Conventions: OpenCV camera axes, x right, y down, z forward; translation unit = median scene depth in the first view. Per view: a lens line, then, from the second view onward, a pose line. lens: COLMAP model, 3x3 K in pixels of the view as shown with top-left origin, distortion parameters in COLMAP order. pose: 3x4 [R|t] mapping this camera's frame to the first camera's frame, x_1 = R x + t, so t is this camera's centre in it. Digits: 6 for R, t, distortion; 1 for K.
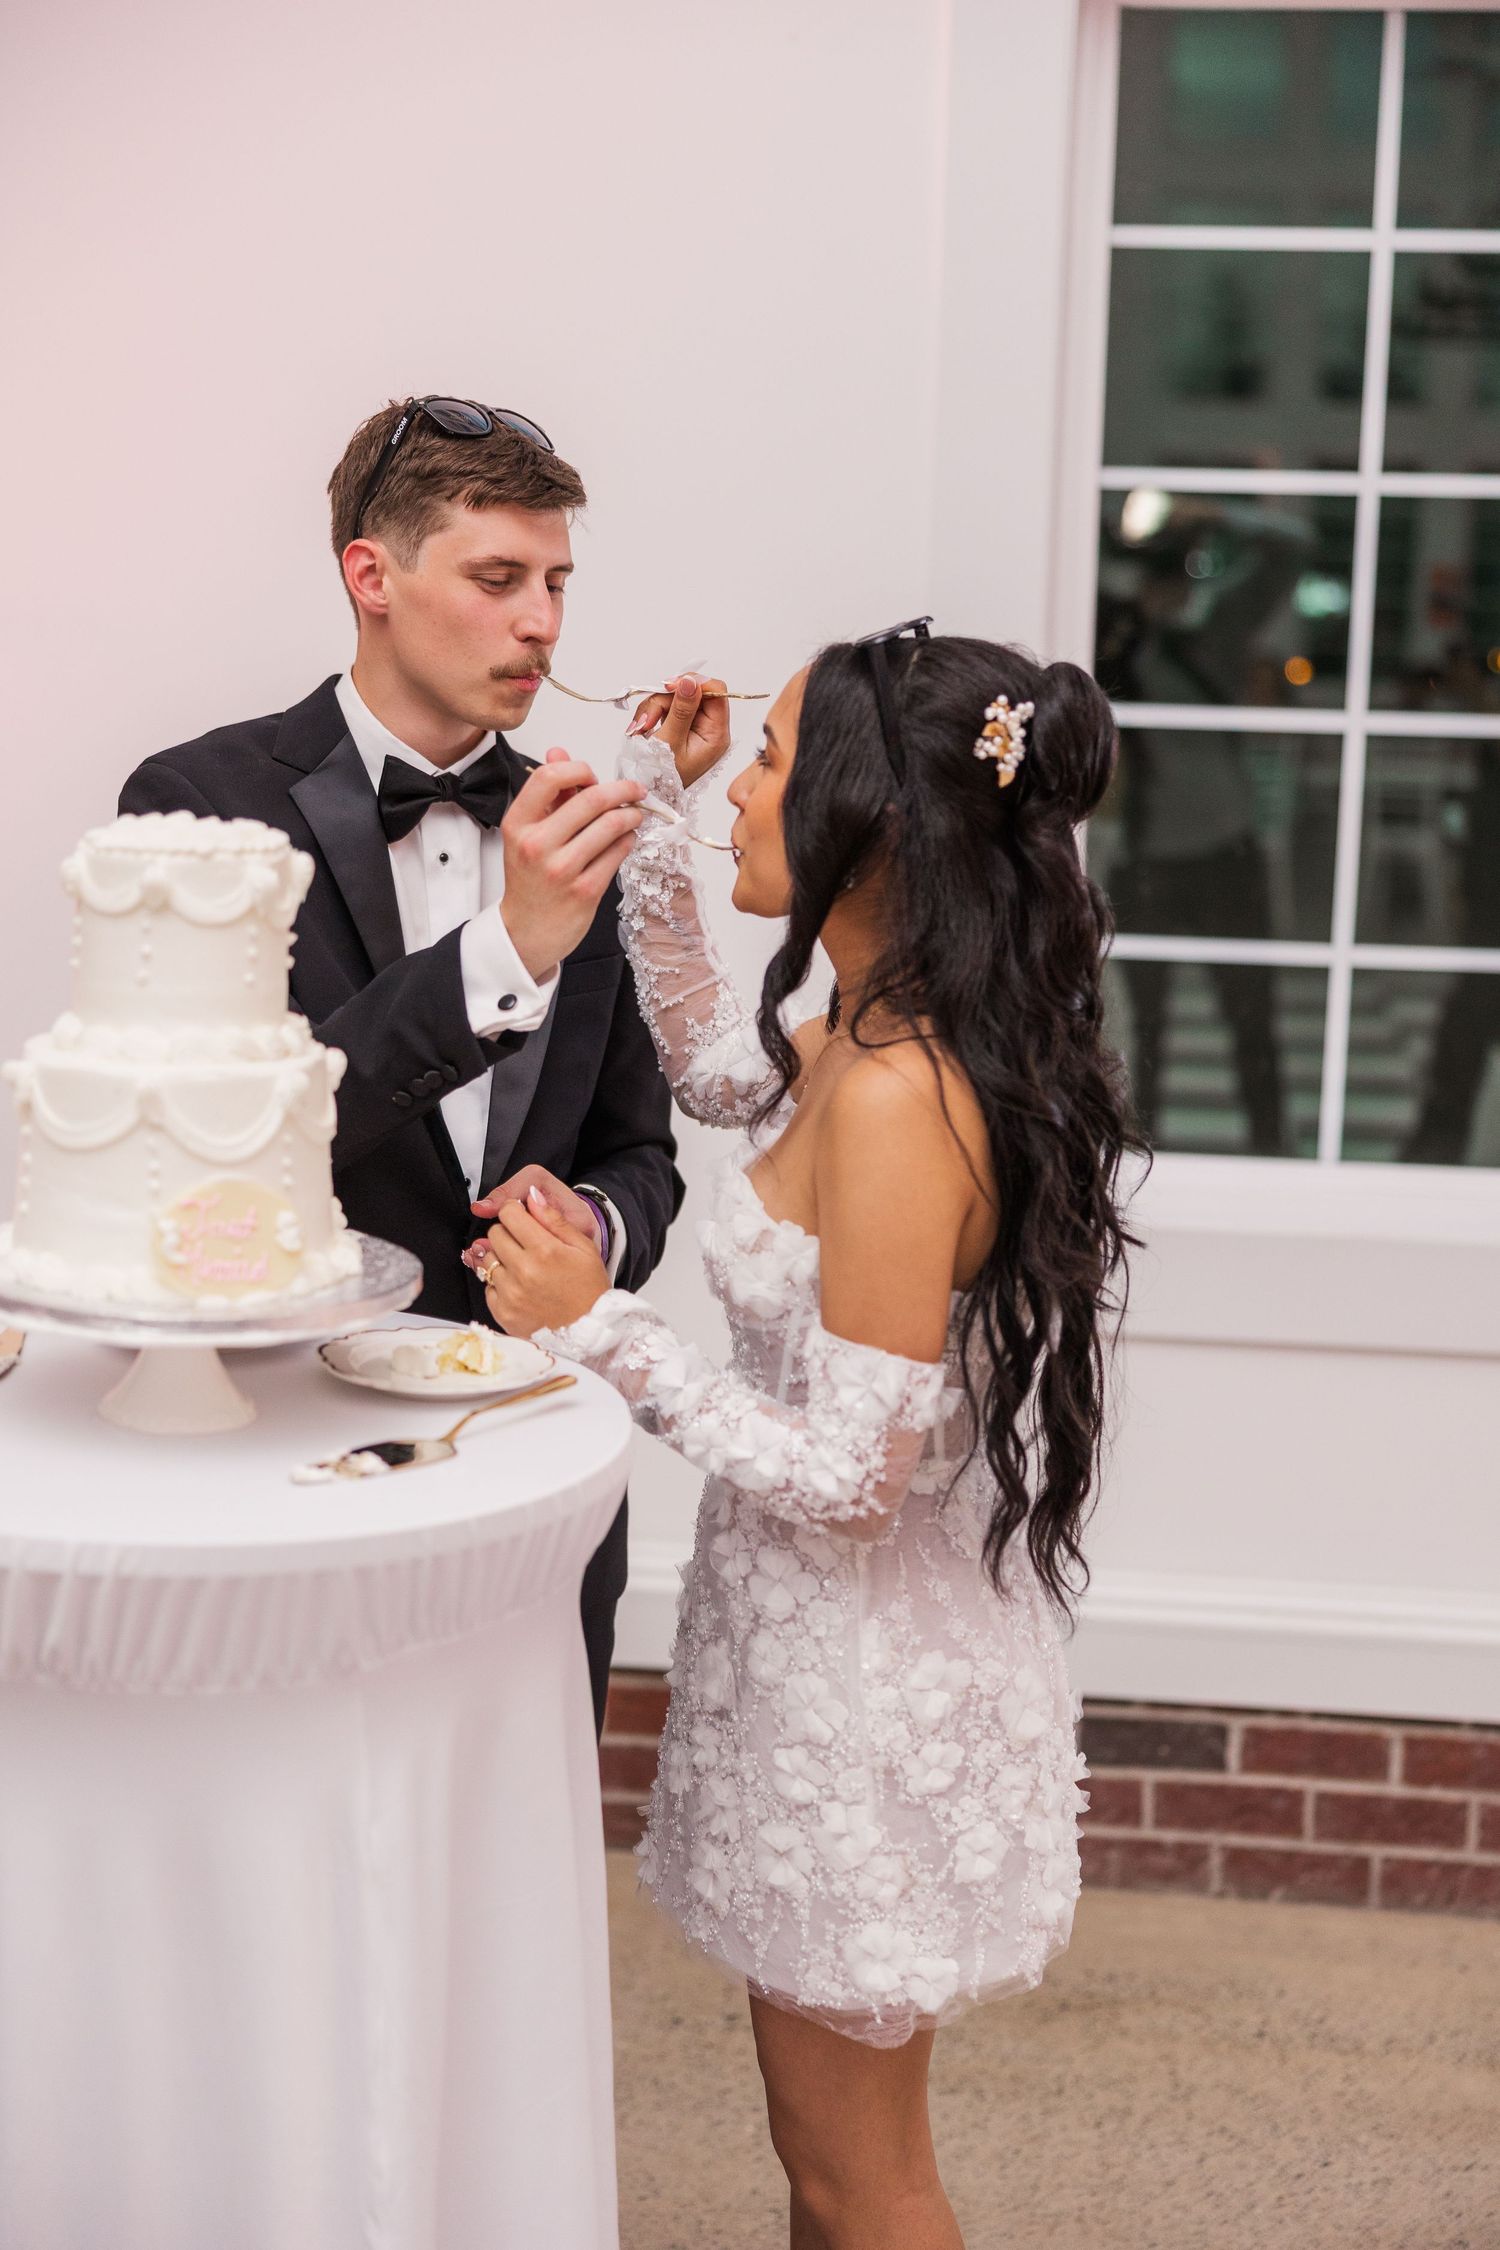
lens RADIAL K [[3604.0, 0, 750.0], [0, 3604.0, 1125.0], [0, 0, 1]] dist [0.029448, -0.038697]
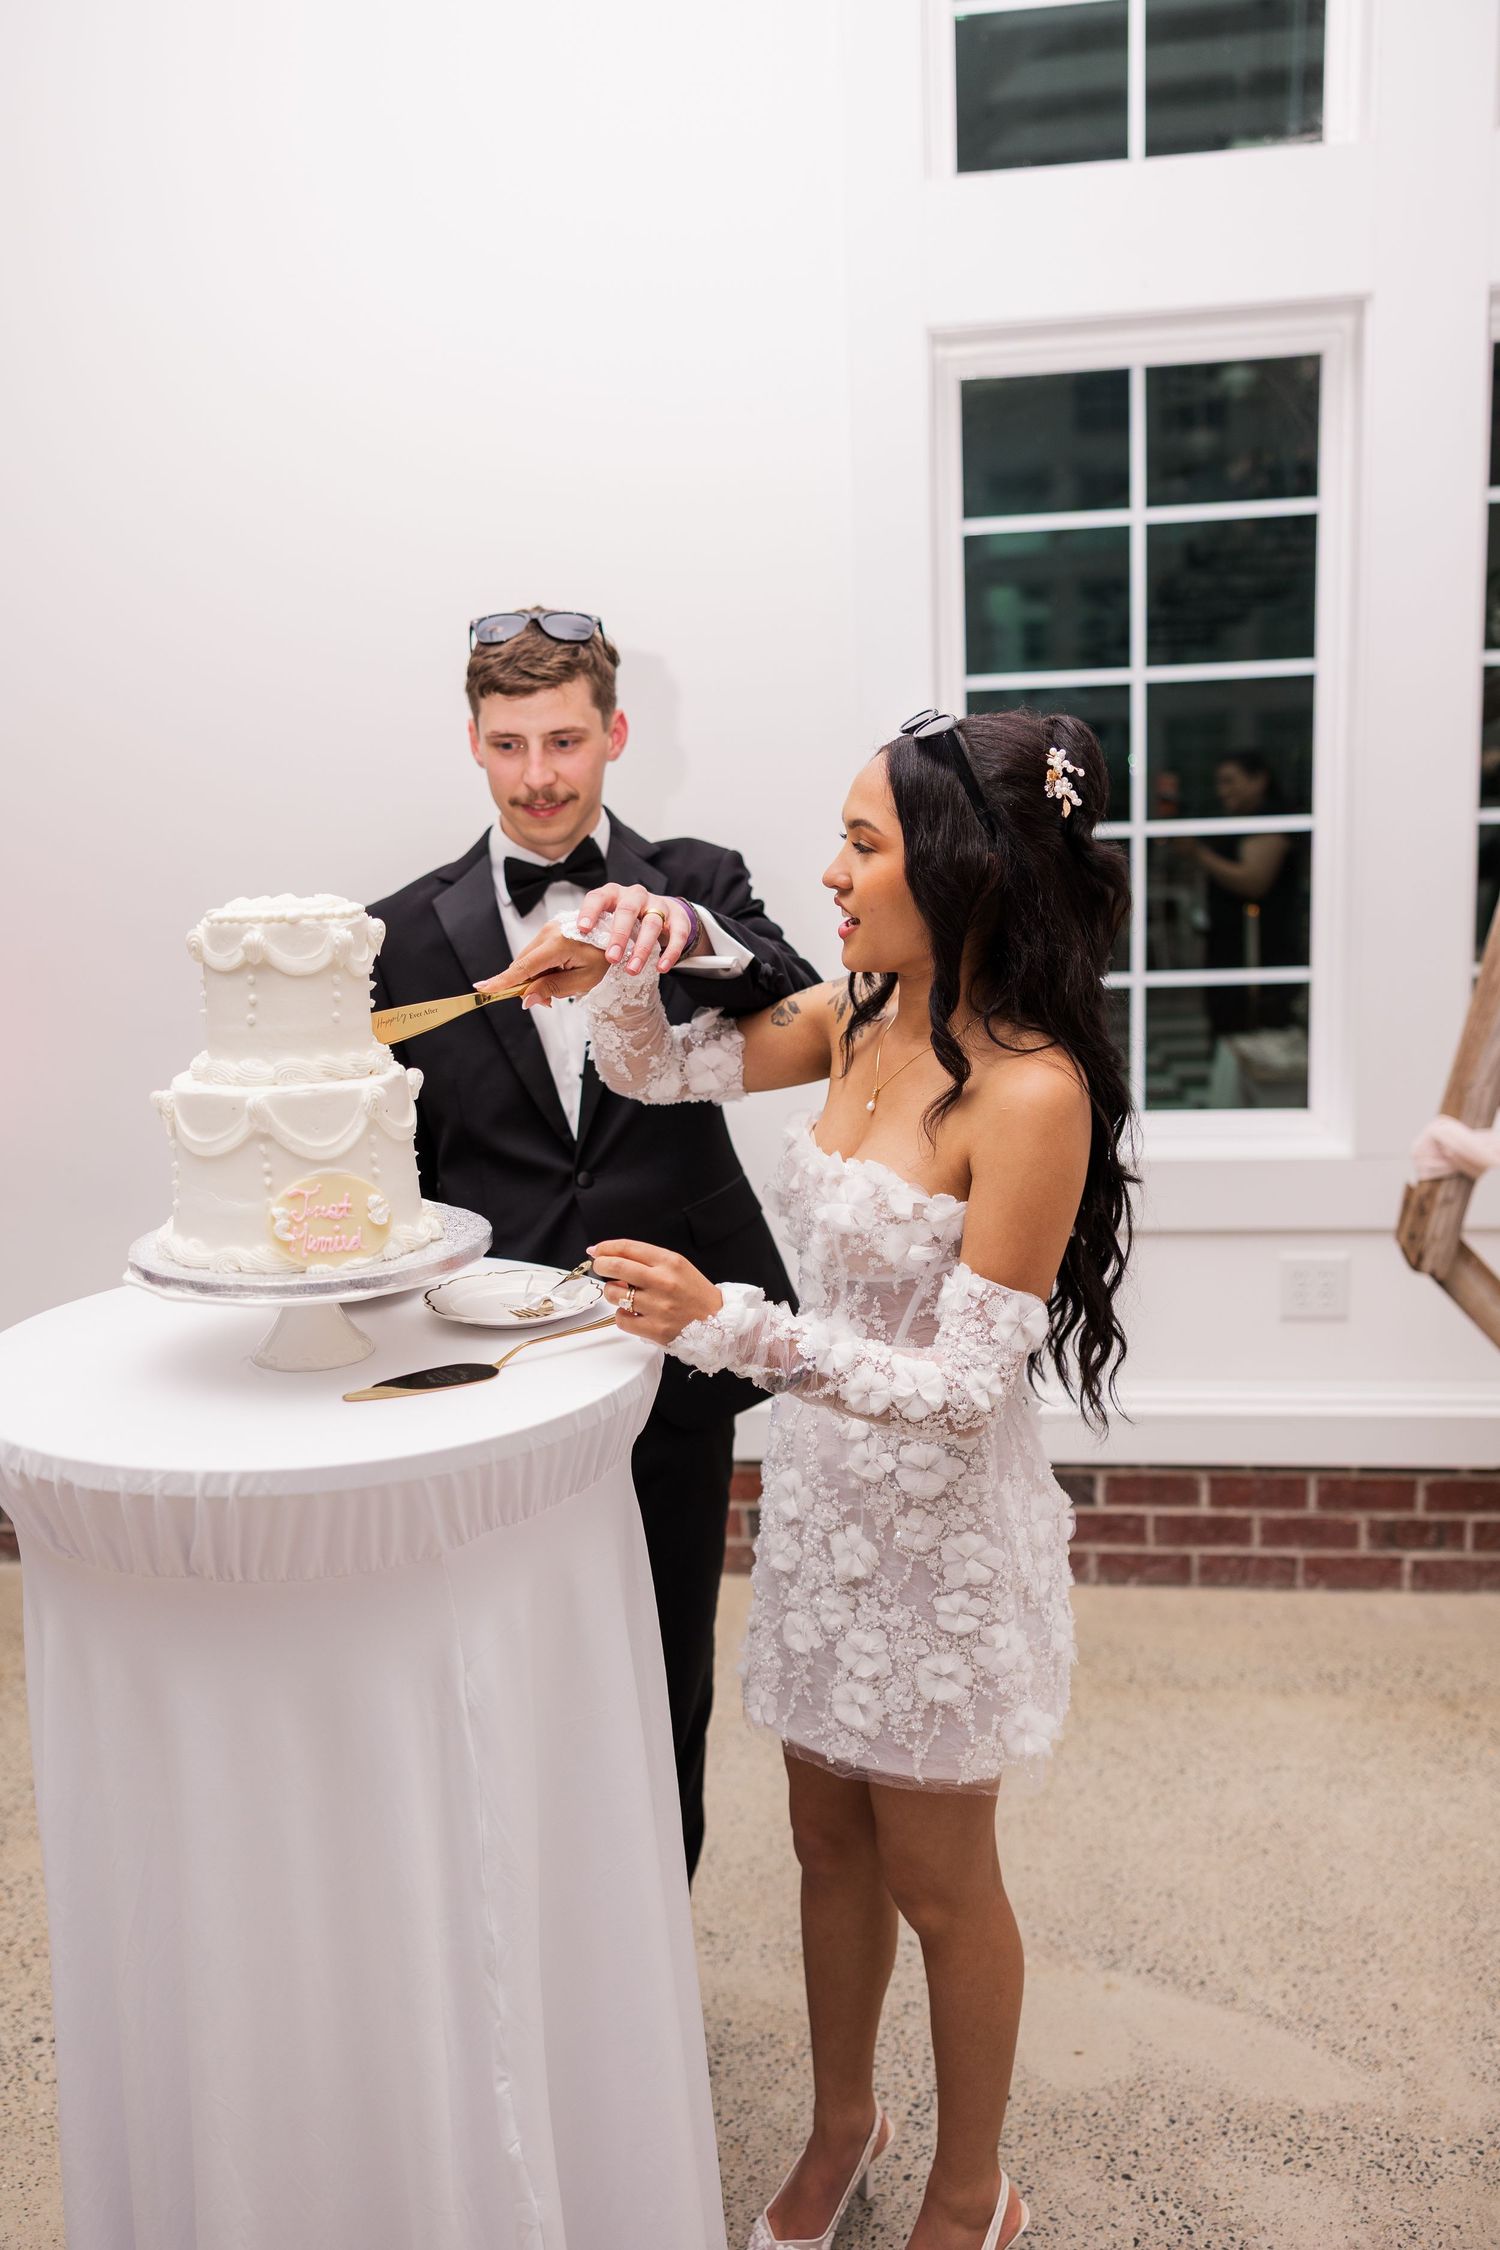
lens RADIAL K [[1906.0, 0, 750.0], [0, 1906.0, 1125.0], [0, 0, 1]] dist [-0.002394, 0.000666]
pose [[0.997856, -0.060983, -0.023775, 0.013604], [0.061076, 0.998128, 0.003211, 0.003067], [0.023534, -0.004656, 0.999712, 0.193512]]
